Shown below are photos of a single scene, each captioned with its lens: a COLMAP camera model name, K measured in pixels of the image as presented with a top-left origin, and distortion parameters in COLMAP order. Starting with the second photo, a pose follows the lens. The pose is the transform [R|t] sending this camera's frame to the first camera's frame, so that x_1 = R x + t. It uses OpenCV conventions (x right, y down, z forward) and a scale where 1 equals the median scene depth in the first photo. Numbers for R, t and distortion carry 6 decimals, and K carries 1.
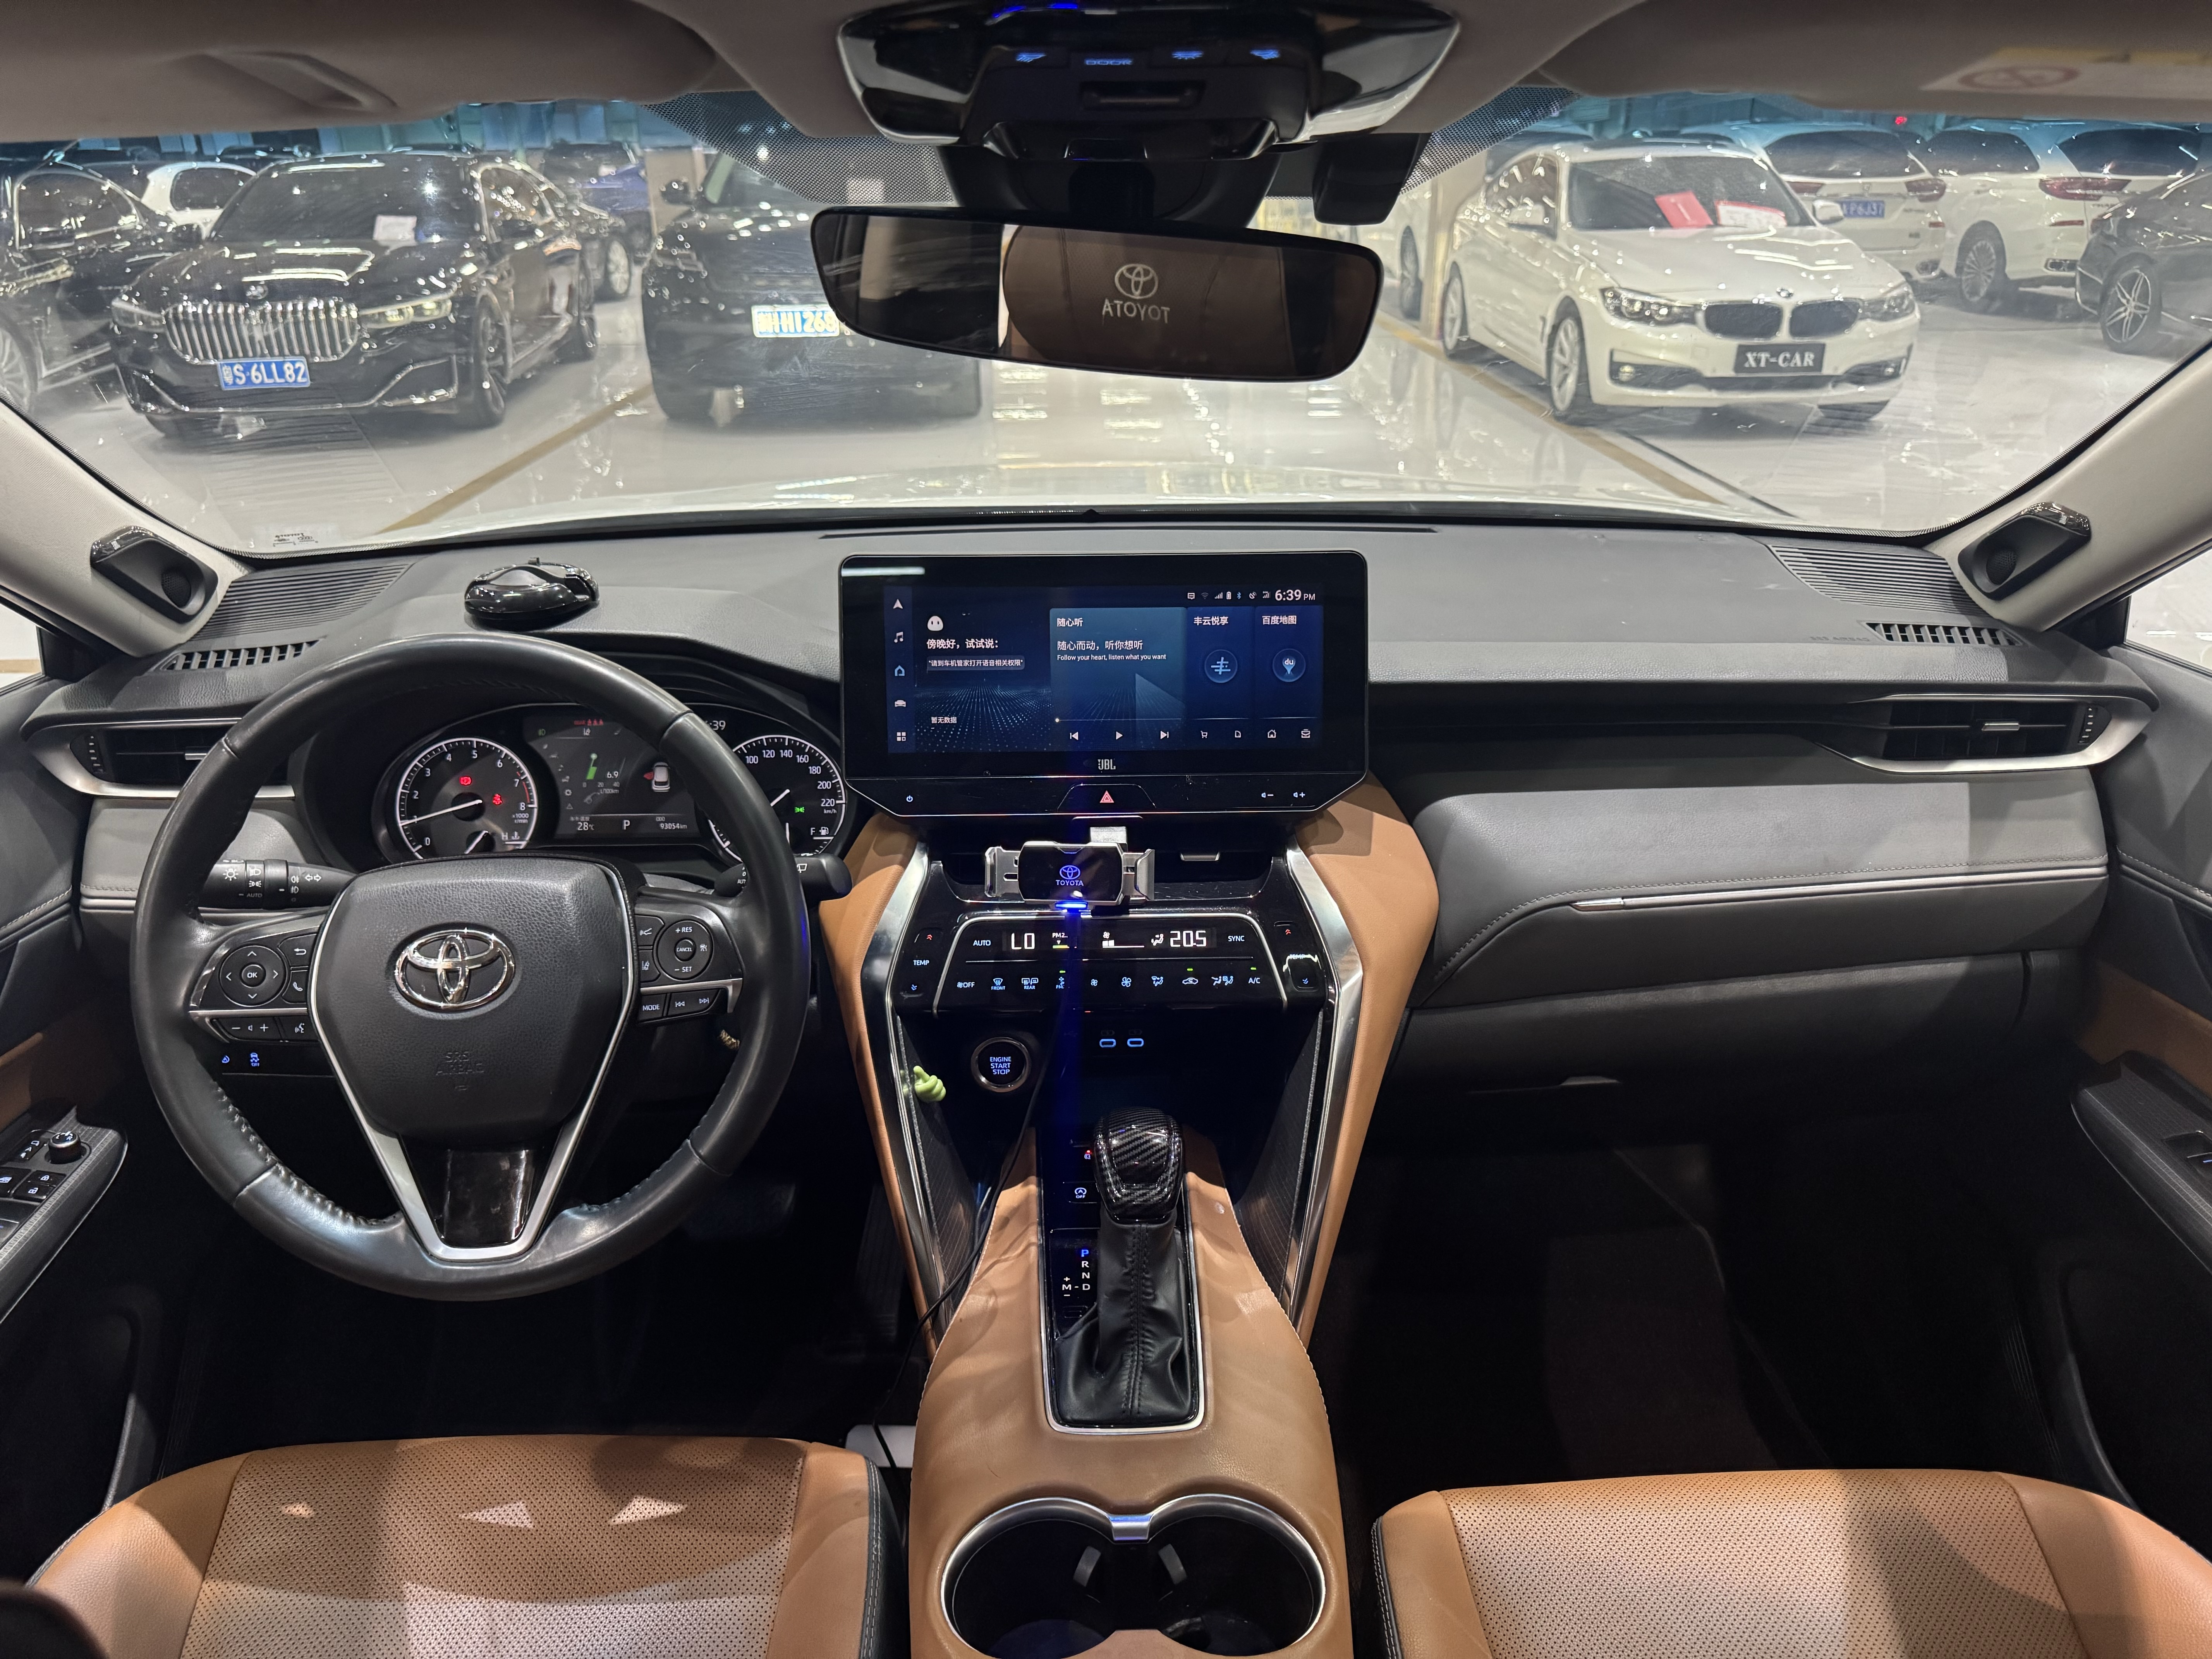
lens RADIAL K [[1562.6, 0, 1086.2], [0, 1562.6, 828.6], [0, 0, 1]] dist [0.026519, -0.031351]
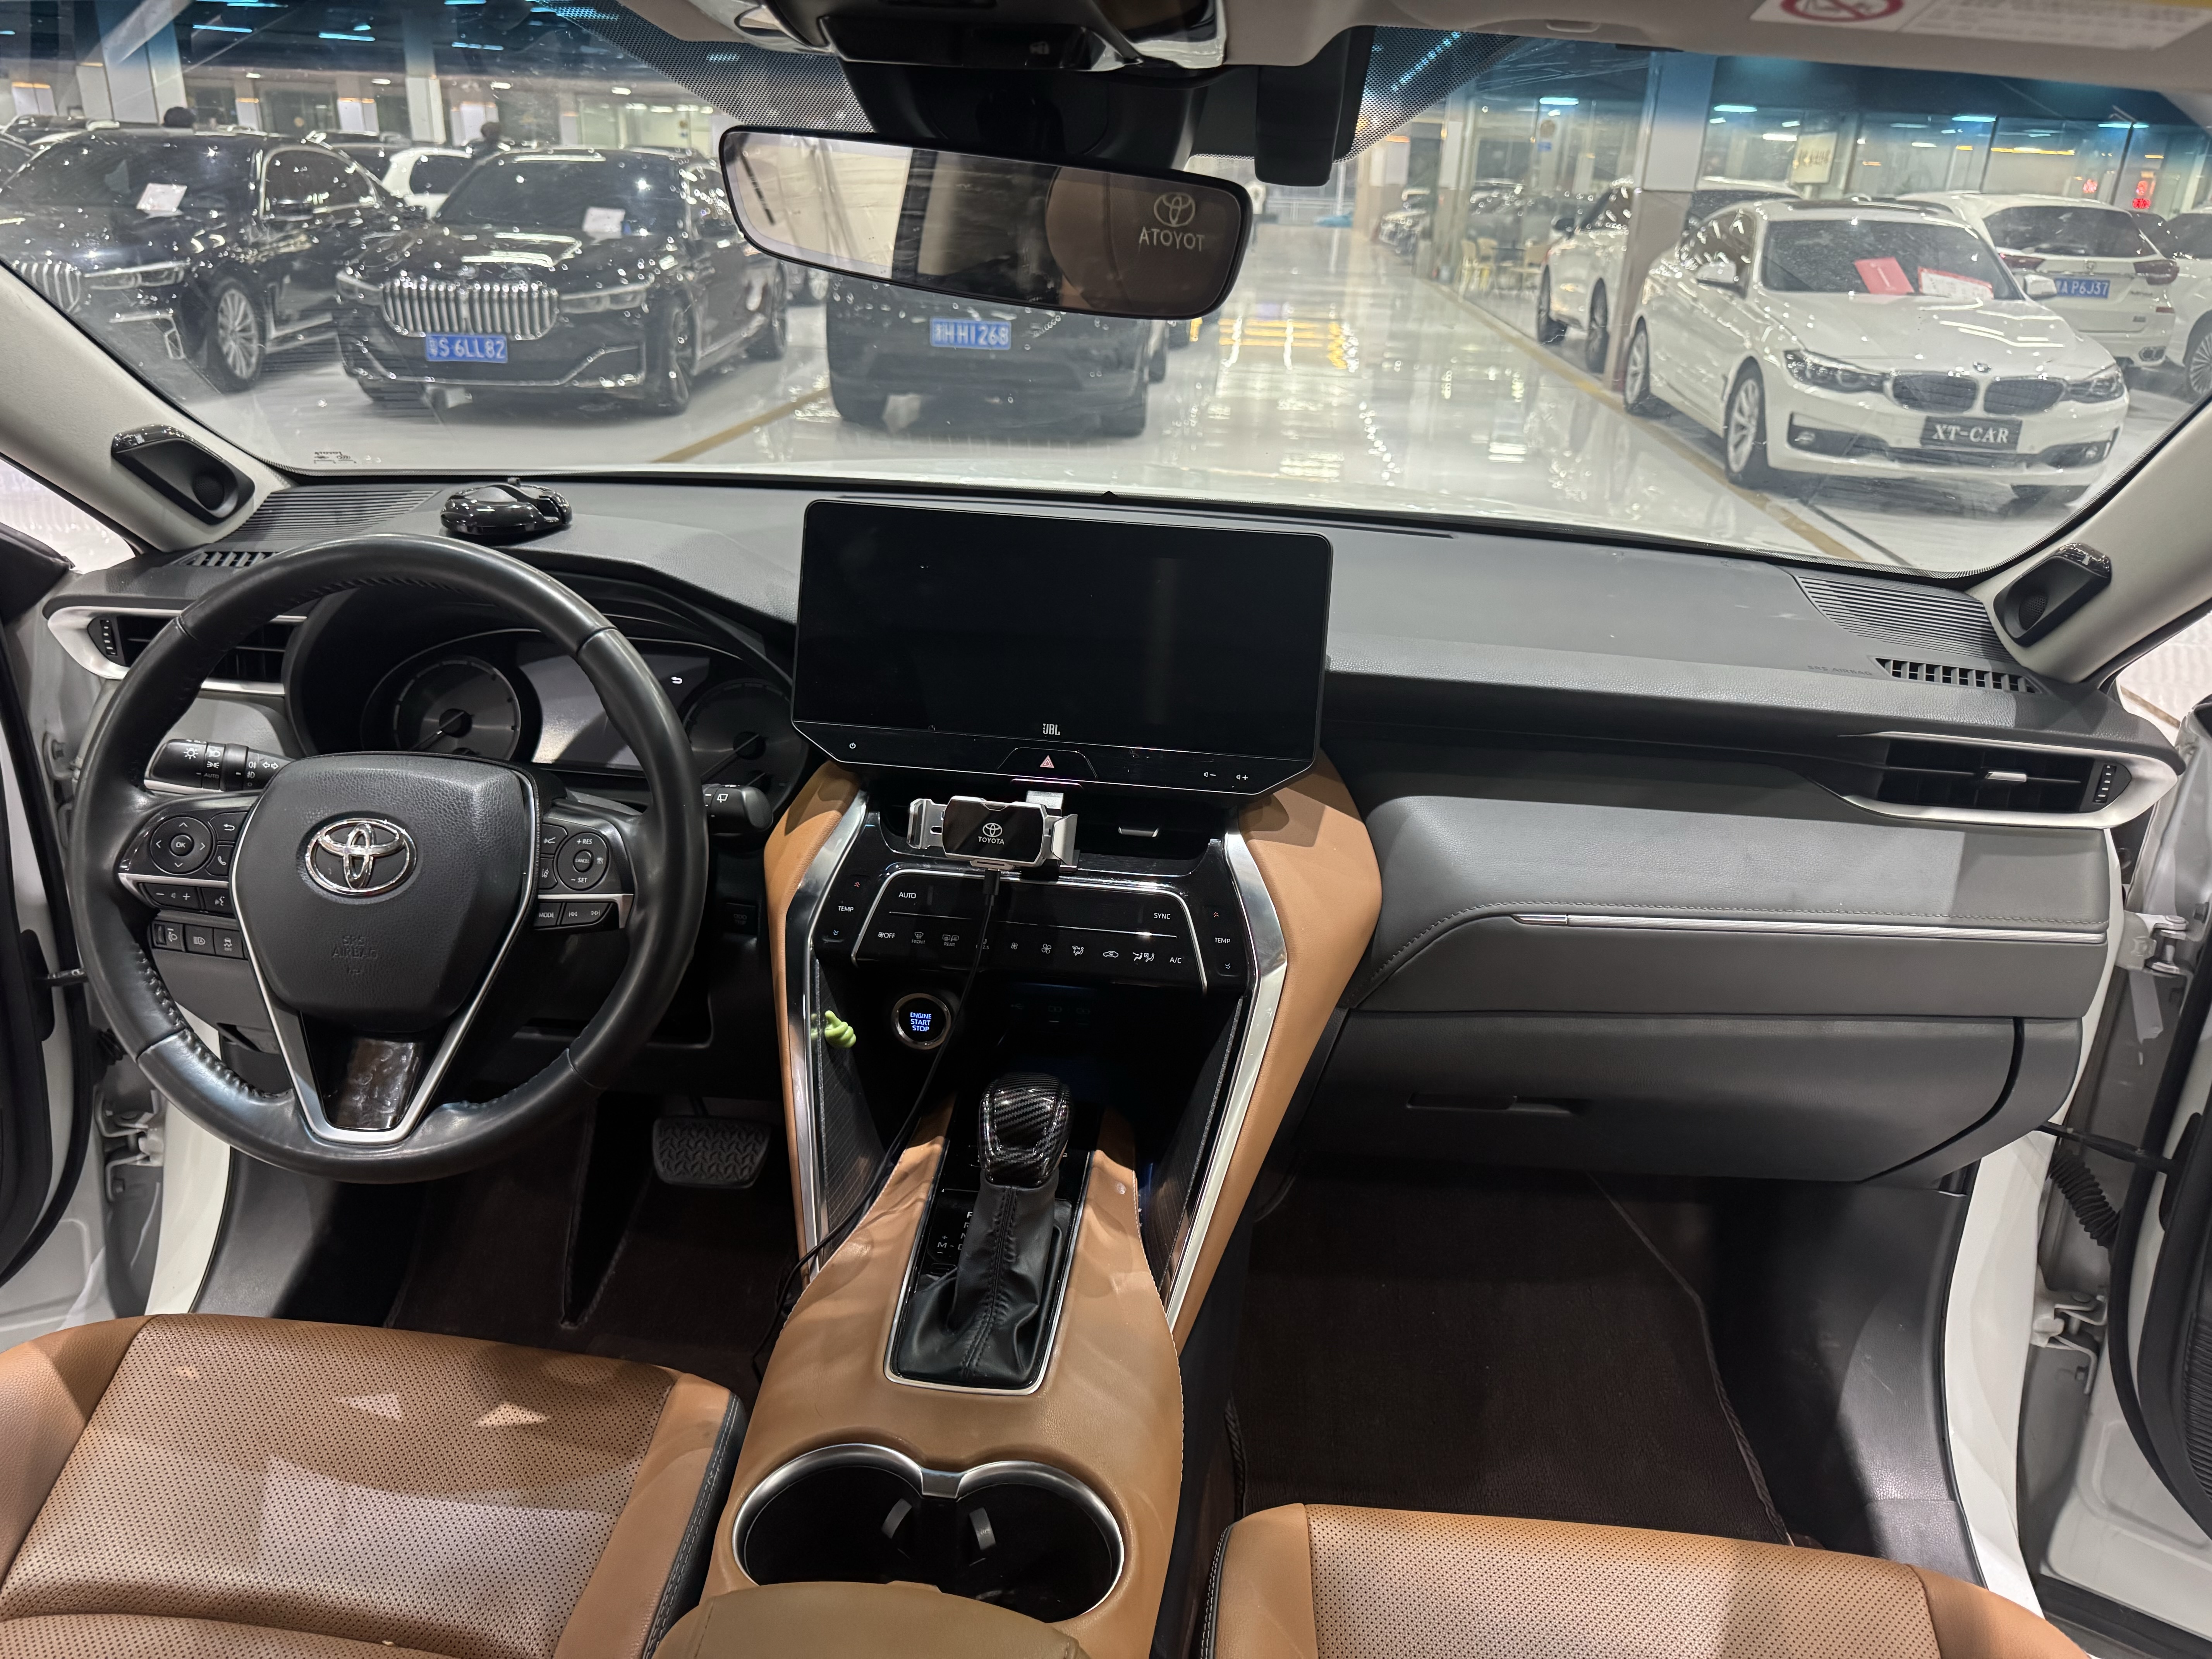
lens RADIAL K [[1562.6, 0, 1109.0], [0, 1562.6, 826.4], [0, 0, 1]] dist [0.026519, -0.031351]
pose [[0.991183, 0.093316, -0.094063, 0.147980], [-0.095496, 0.995250, -0.018936, 0.035426], [0.091849, 0.027752, 0.995386, 0.017005]]
